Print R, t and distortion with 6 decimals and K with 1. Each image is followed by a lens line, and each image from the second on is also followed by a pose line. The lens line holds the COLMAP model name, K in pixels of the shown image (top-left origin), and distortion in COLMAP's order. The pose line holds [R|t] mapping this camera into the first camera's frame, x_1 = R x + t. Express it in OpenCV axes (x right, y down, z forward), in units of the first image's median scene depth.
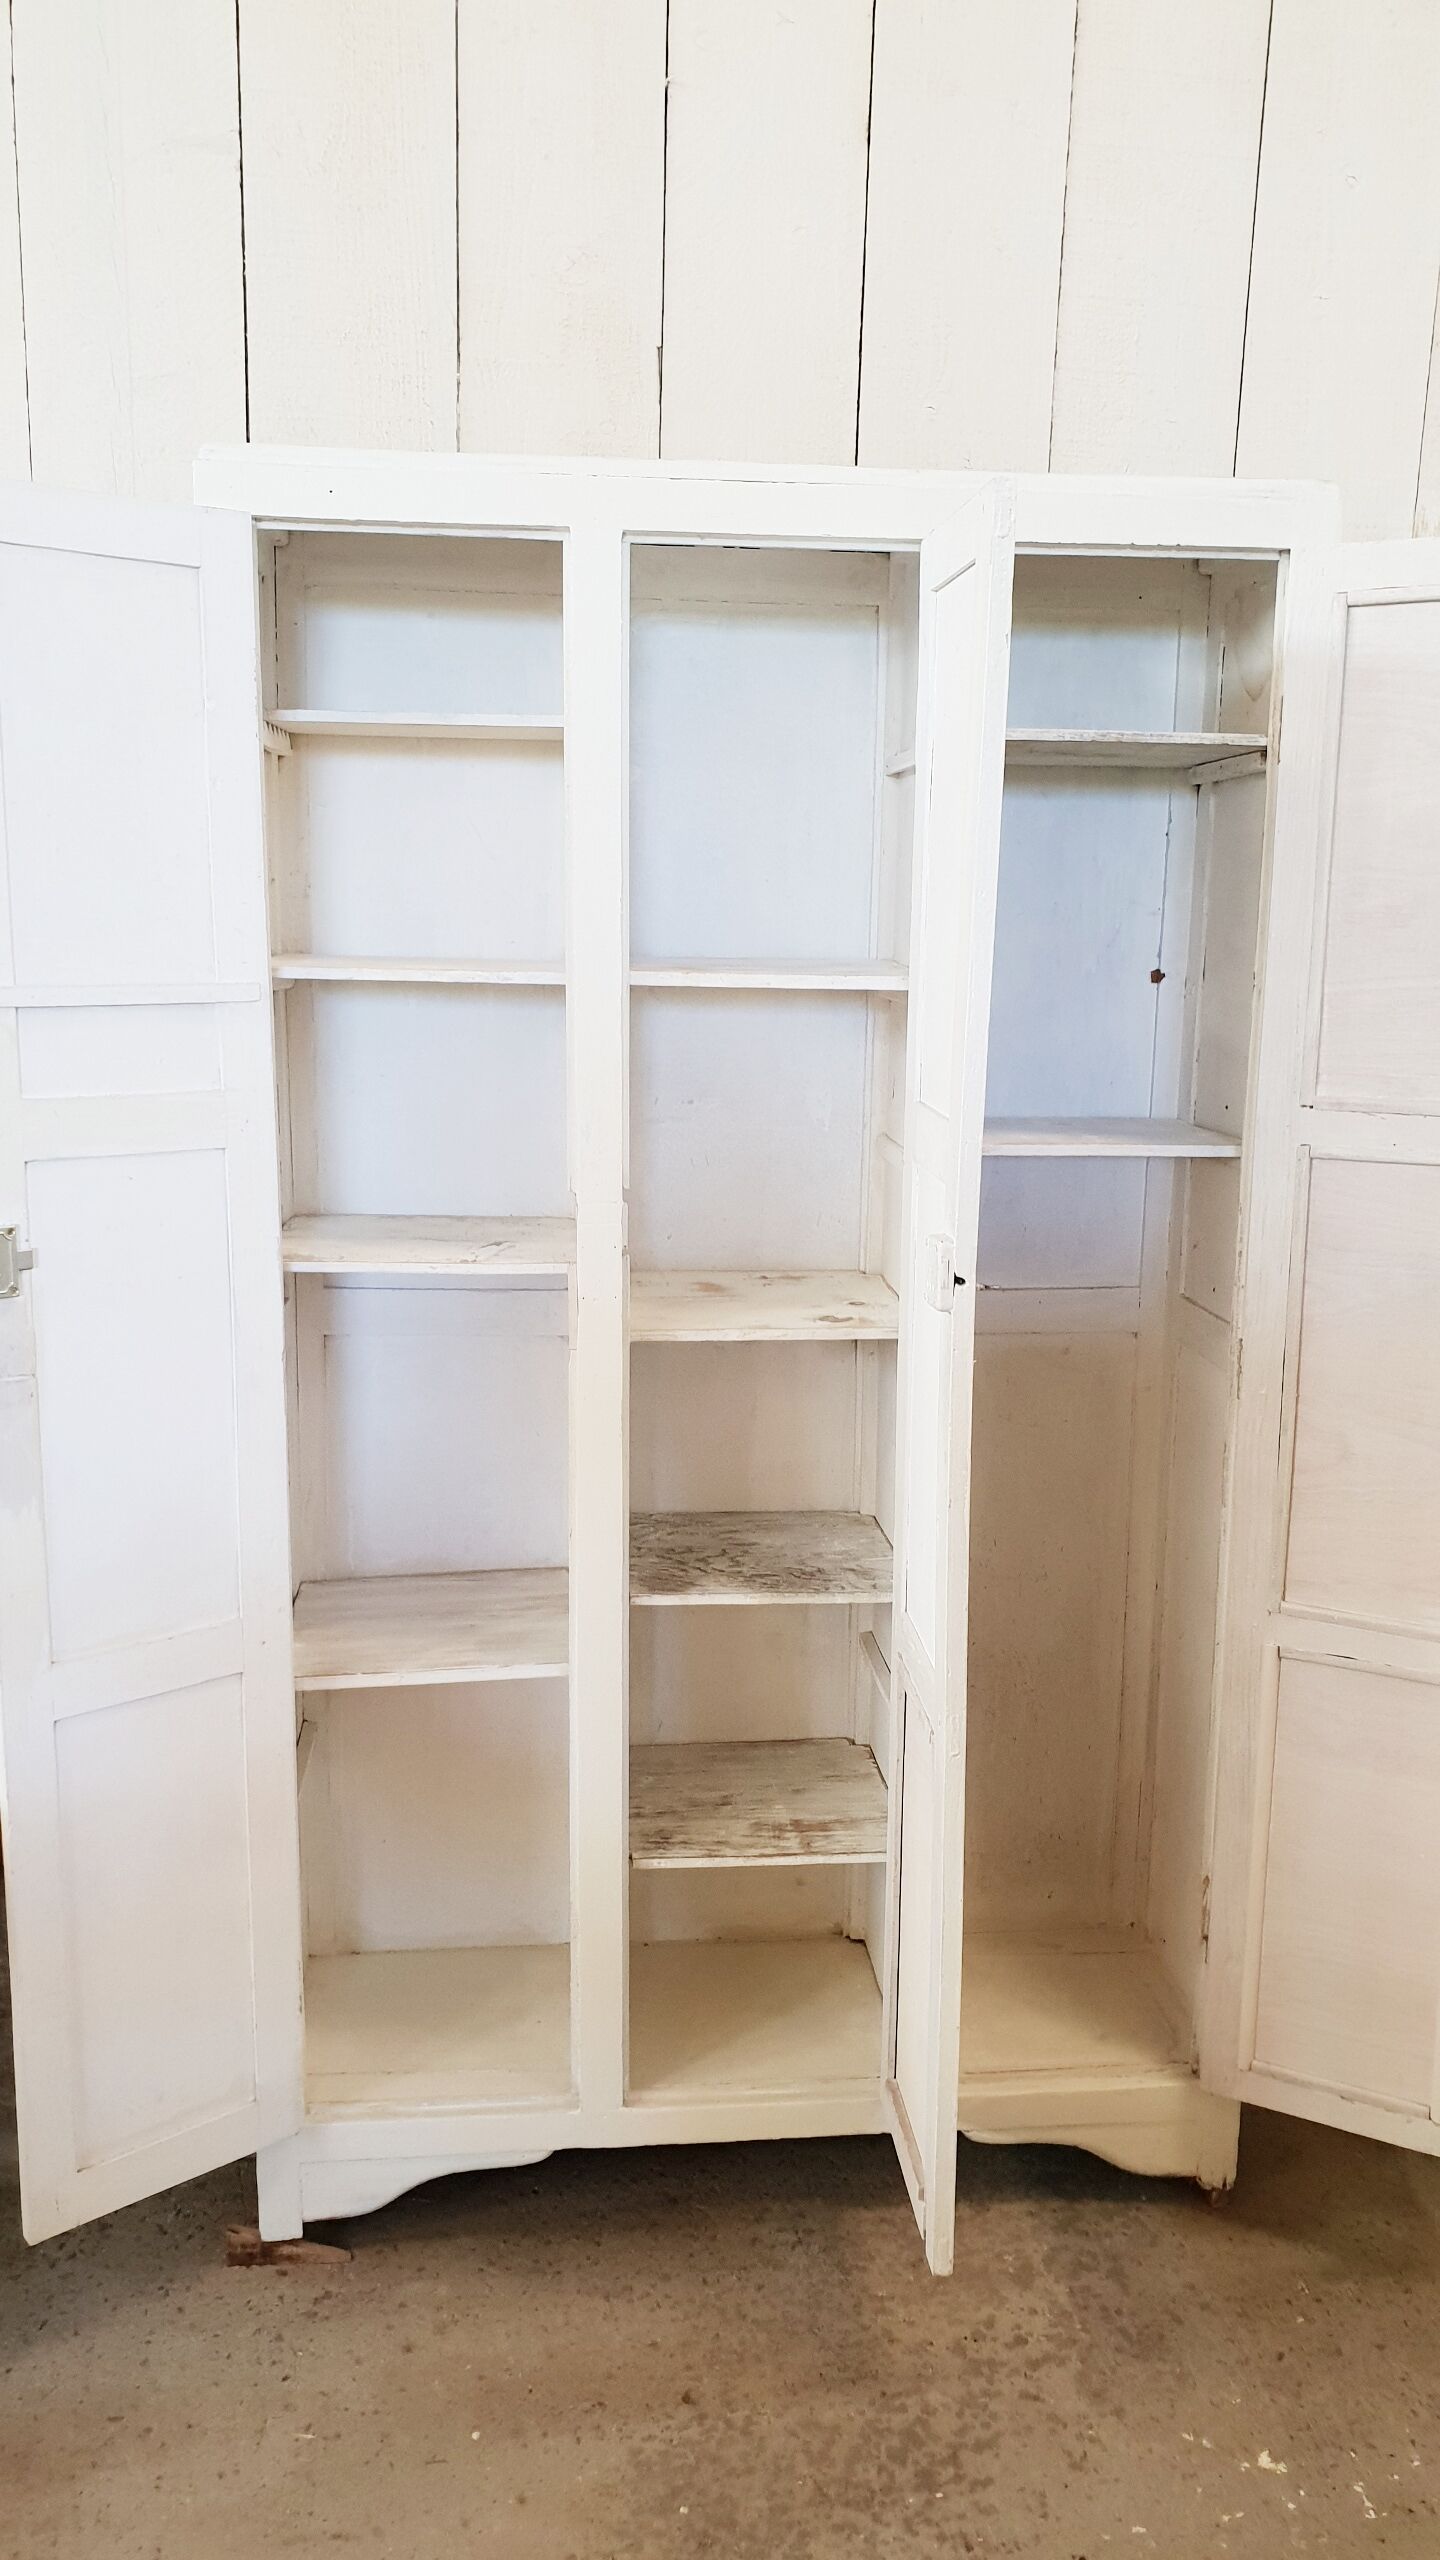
lens RADIAL K [[1954.5, 0, 711.0], [0, 1954.5, 1311.0], [0, 0, 1]] dist [0.006561, 0.015052]
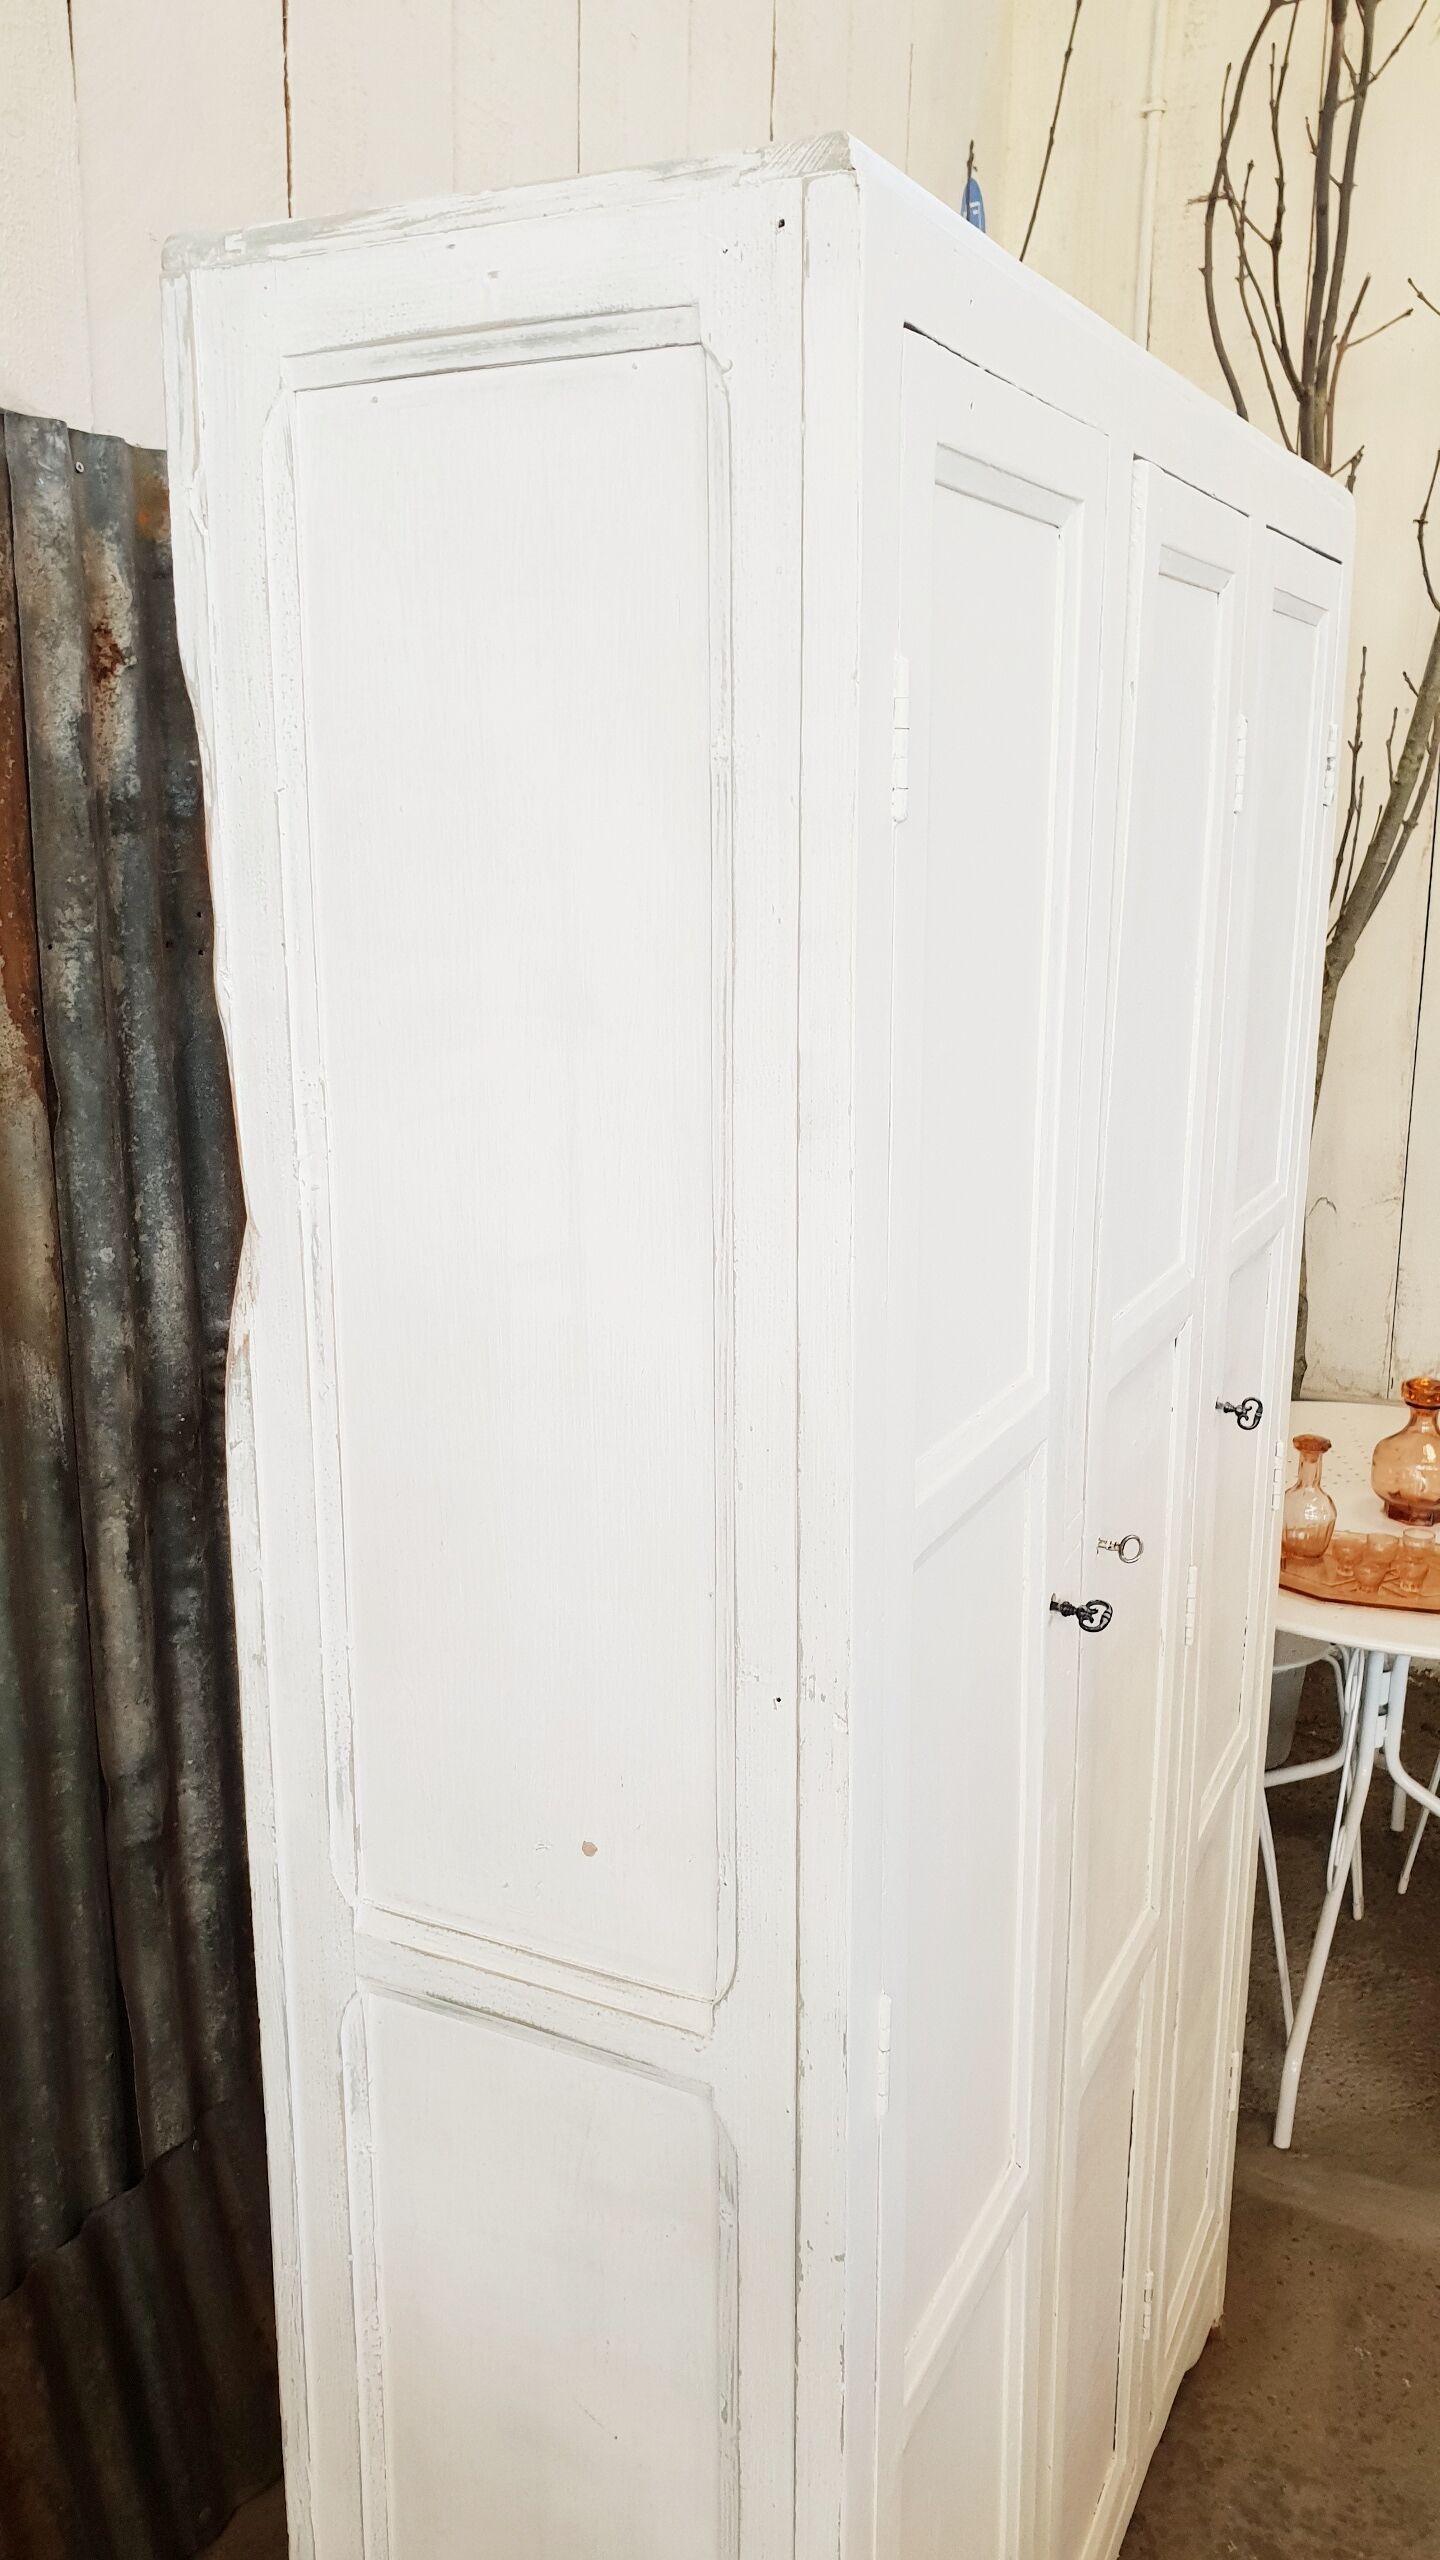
lens RADIAL K [[2066.5, 0, 720.0], [0, 2066.5, 1280.0], [0, 0, 1]] dist [-0.011055, 0.048019]
pose [[0.517122, -0.216502, 0.828077, -0.603081], [0.159814, 0.974889, 0.155085, -0.233288], [-0.840859, 0.052140, 0.538737, 0.689138]]
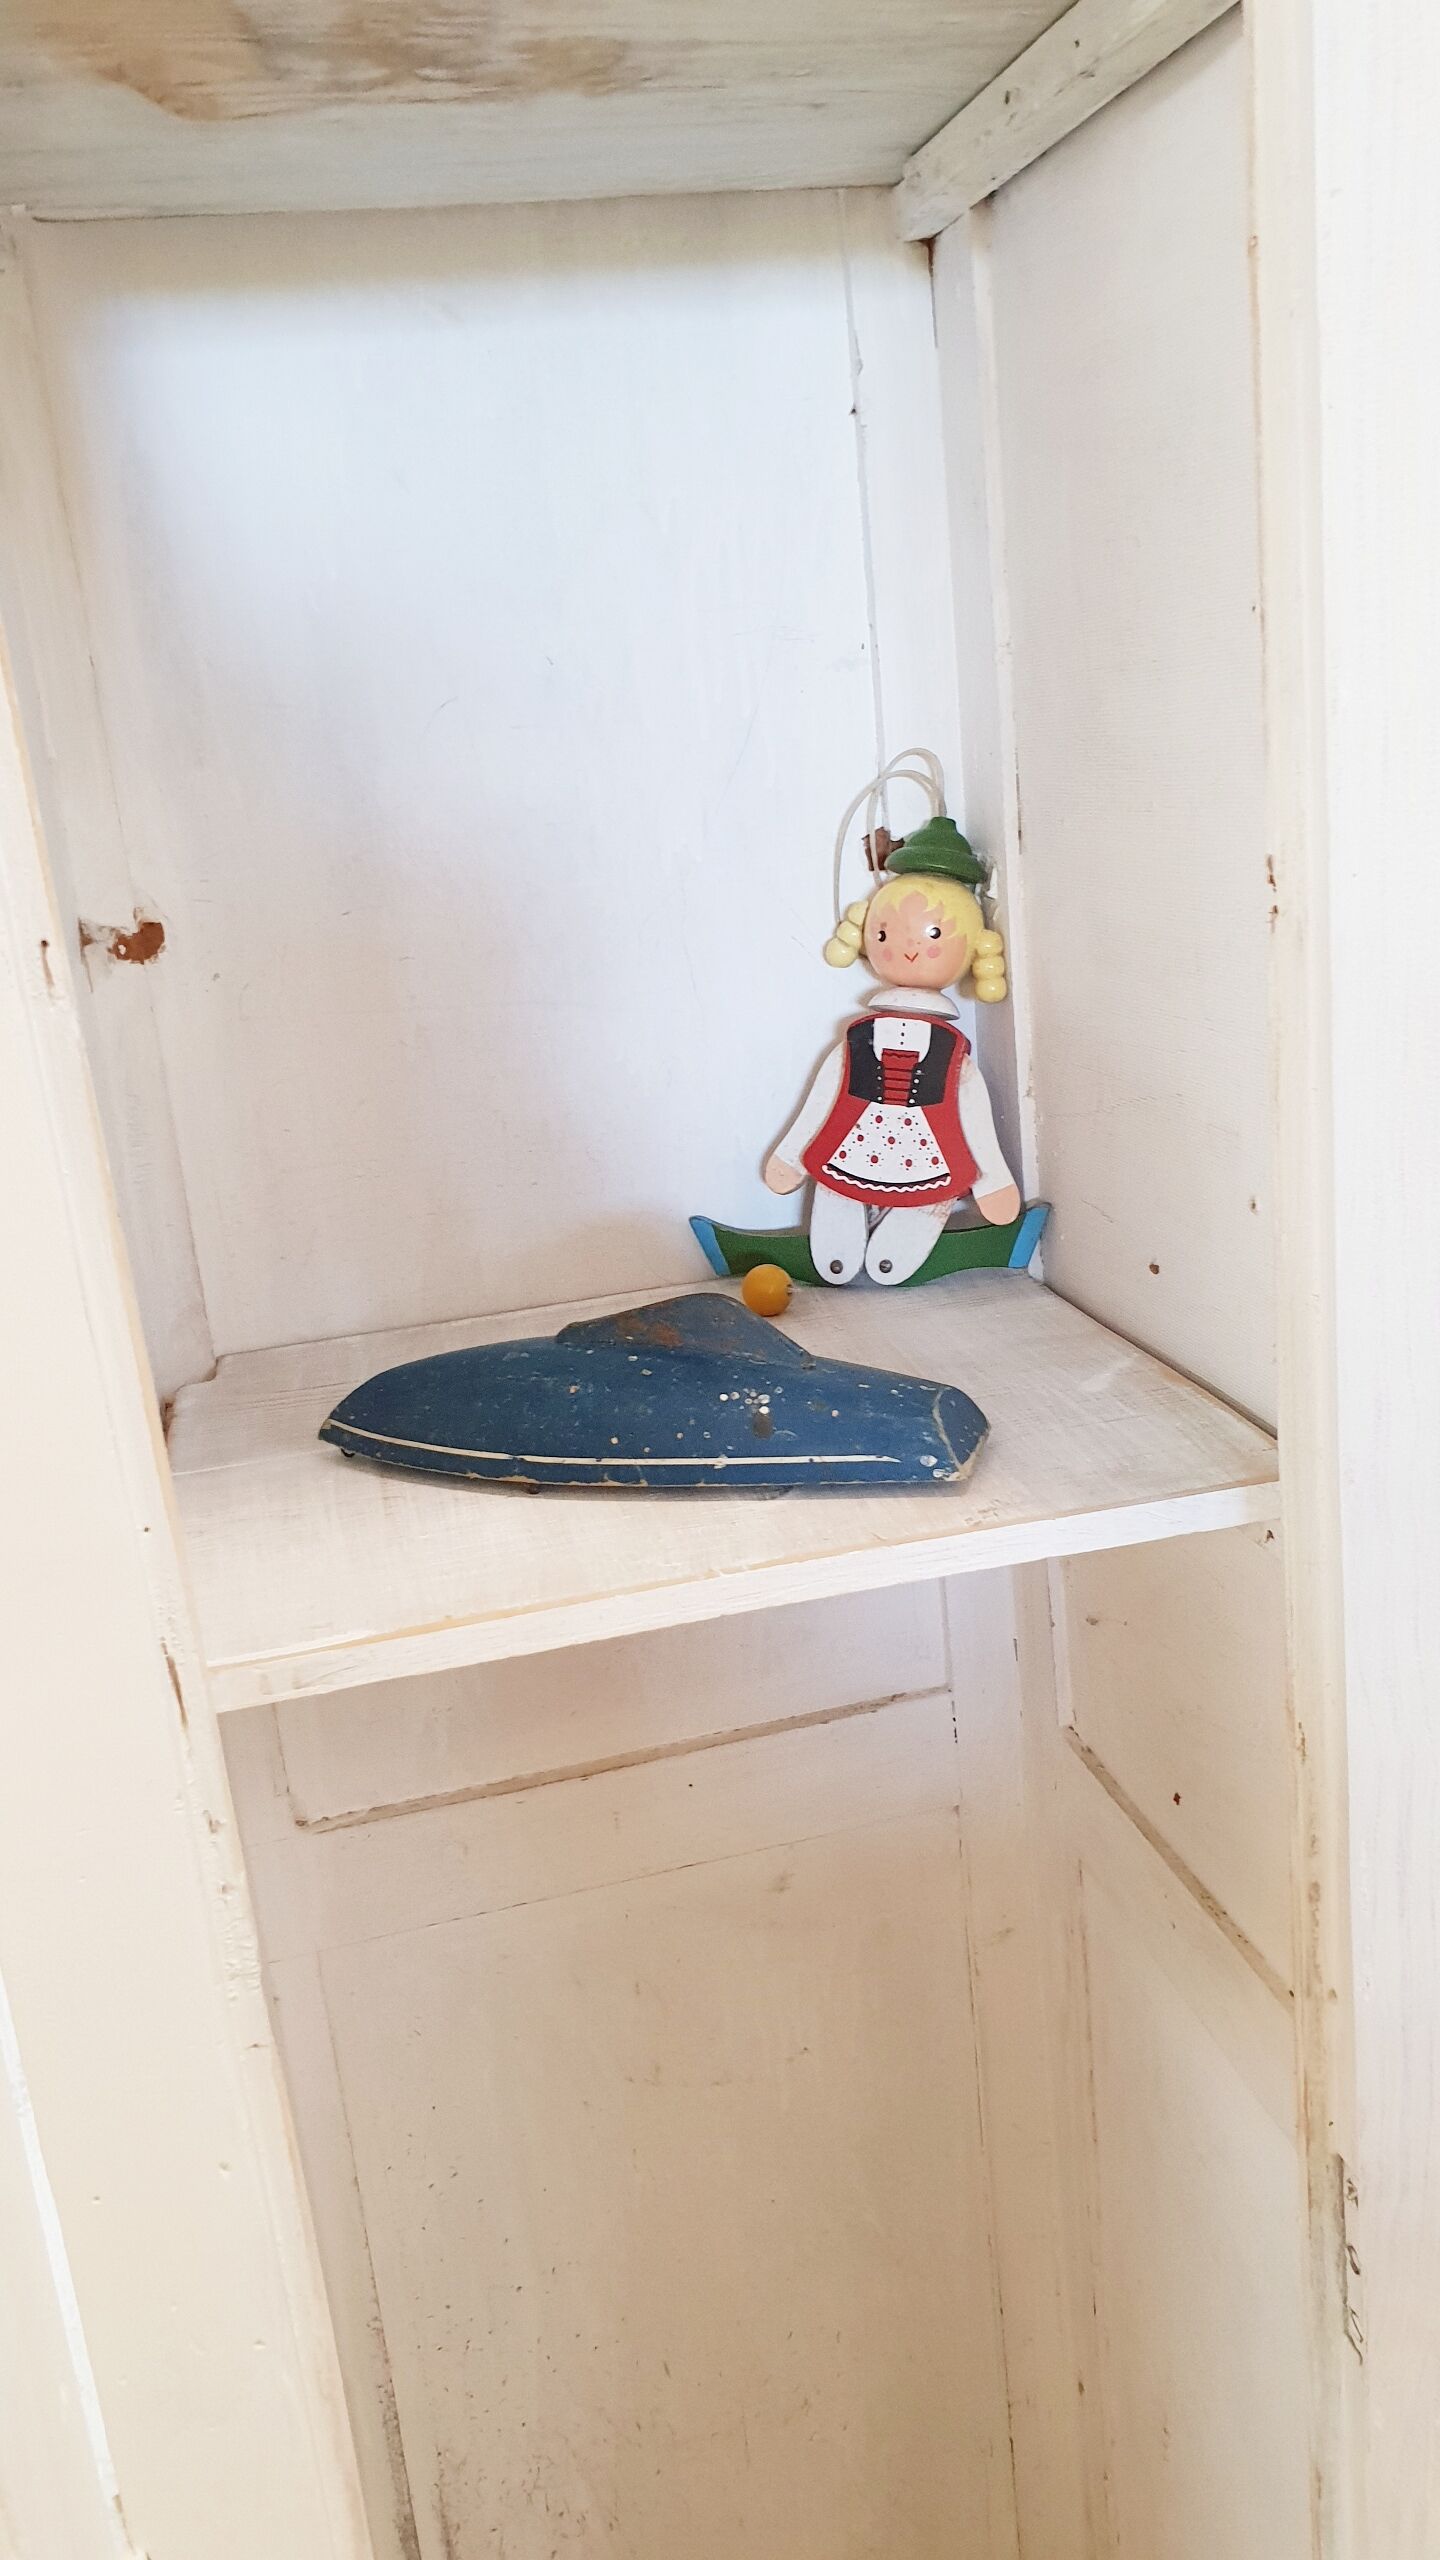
lens RADIAL K [[1954.5, 0, 711.0], [0, 1954.5, 1311.0], [0, 0, 1]] dist [0.006561, 0.015052]
pose [[0.984192, -0.147670, 0.097776, 0.168174], [0.137242, 0.984854, 0.105961, -0.144809], [-0.111942, -0.090866, 0.989551, 0.720096]]
